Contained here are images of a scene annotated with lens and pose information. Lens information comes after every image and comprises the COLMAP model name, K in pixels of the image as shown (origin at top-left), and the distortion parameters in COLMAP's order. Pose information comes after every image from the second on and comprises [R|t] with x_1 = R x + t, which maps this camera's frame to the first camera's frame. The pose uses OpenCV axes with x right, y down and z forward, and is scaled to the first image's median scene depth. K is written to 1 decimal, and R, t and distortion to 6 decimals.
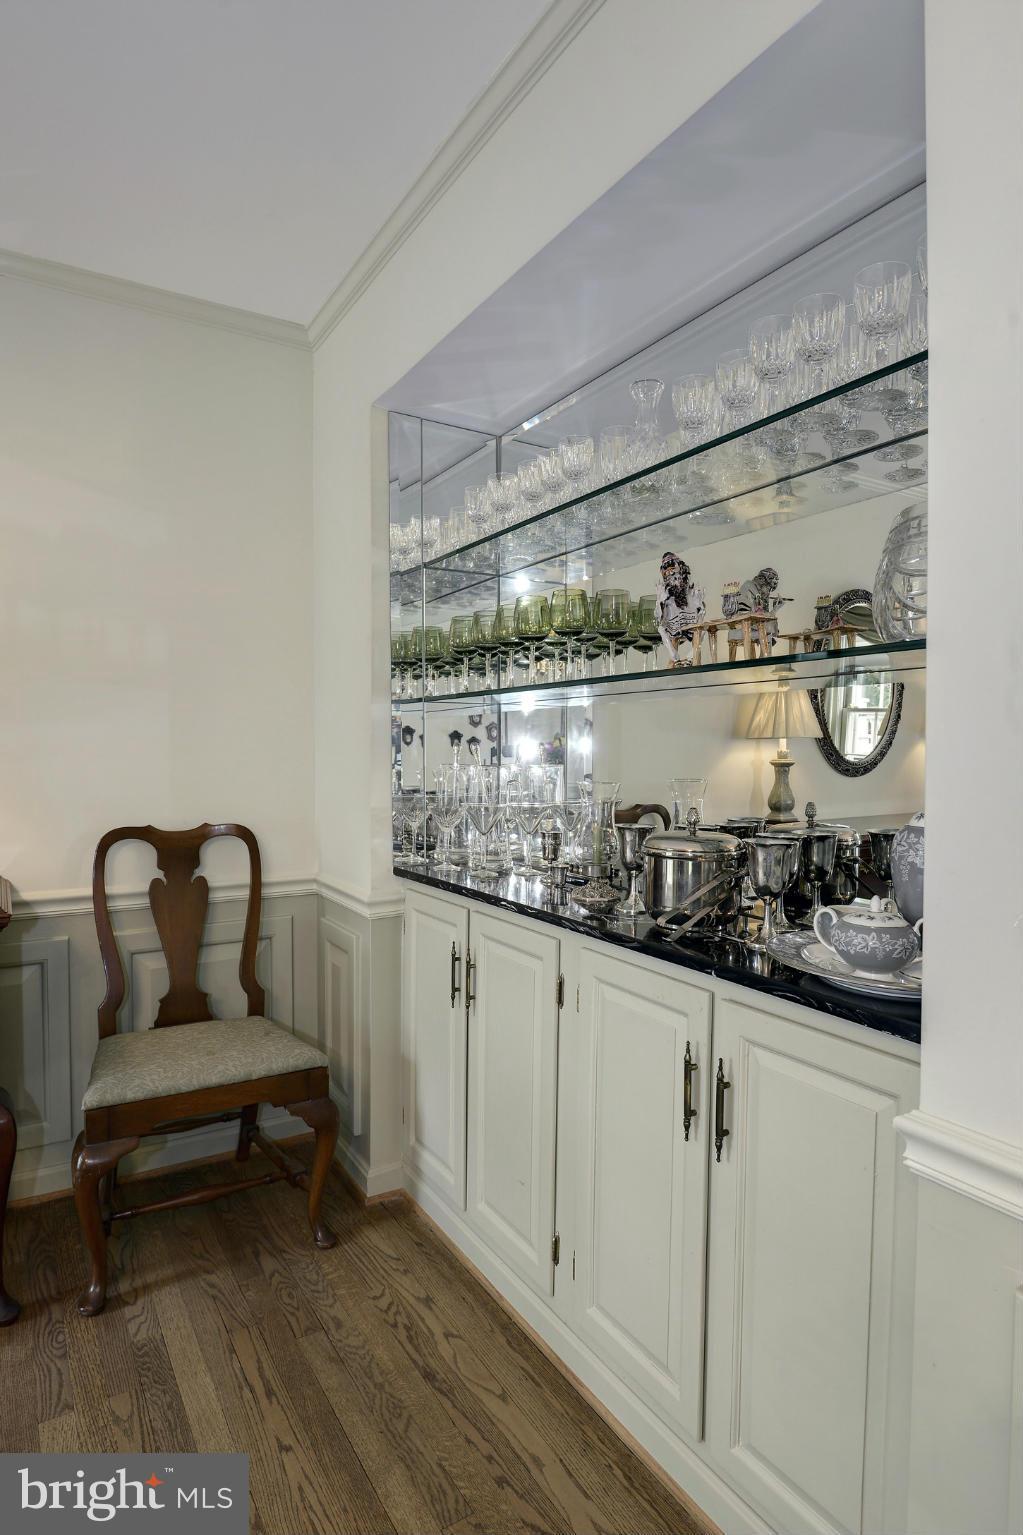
lens RADIAL K [[830.6, 0, 511.5], [0, 830.6, 767.5], [0, 0, 1]] dist [-0.028933, 0.001347]
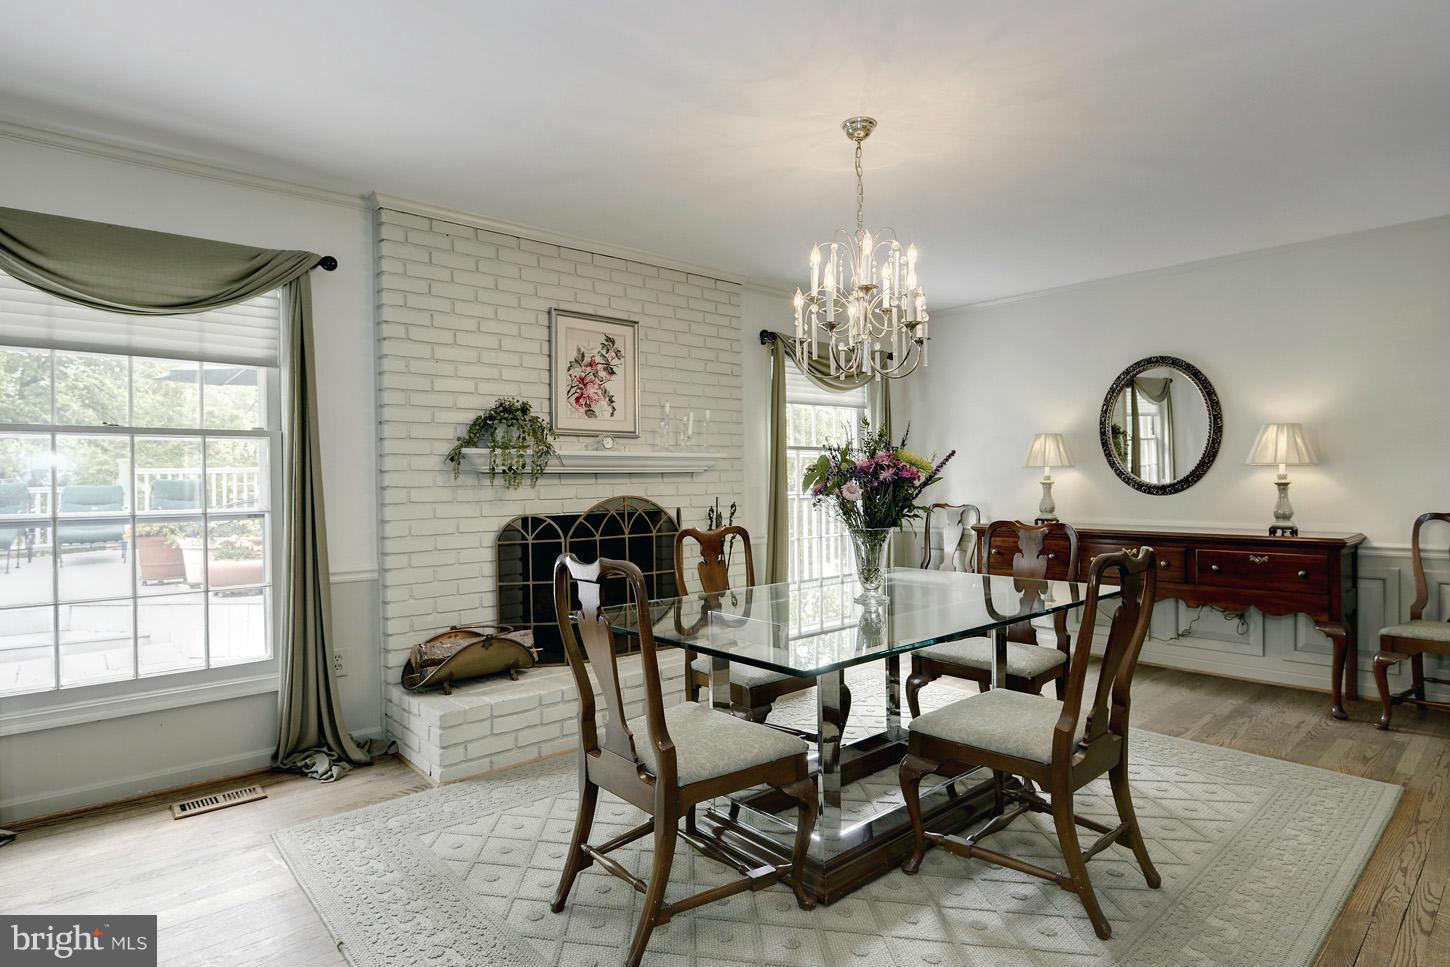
lens RADIAL K [[784.6, 0, 726.2], [0, 784.6, 480.4], [0, 0, 1]] dist [-0.028933, 0.001347]
pose [[0.175752, -0.004088, -0.984426, 0.977702], [-0.006925, 0.999961, -0.005389, 0.018904], [0.984410, 0.007765, 0.175717, -0.892367]]
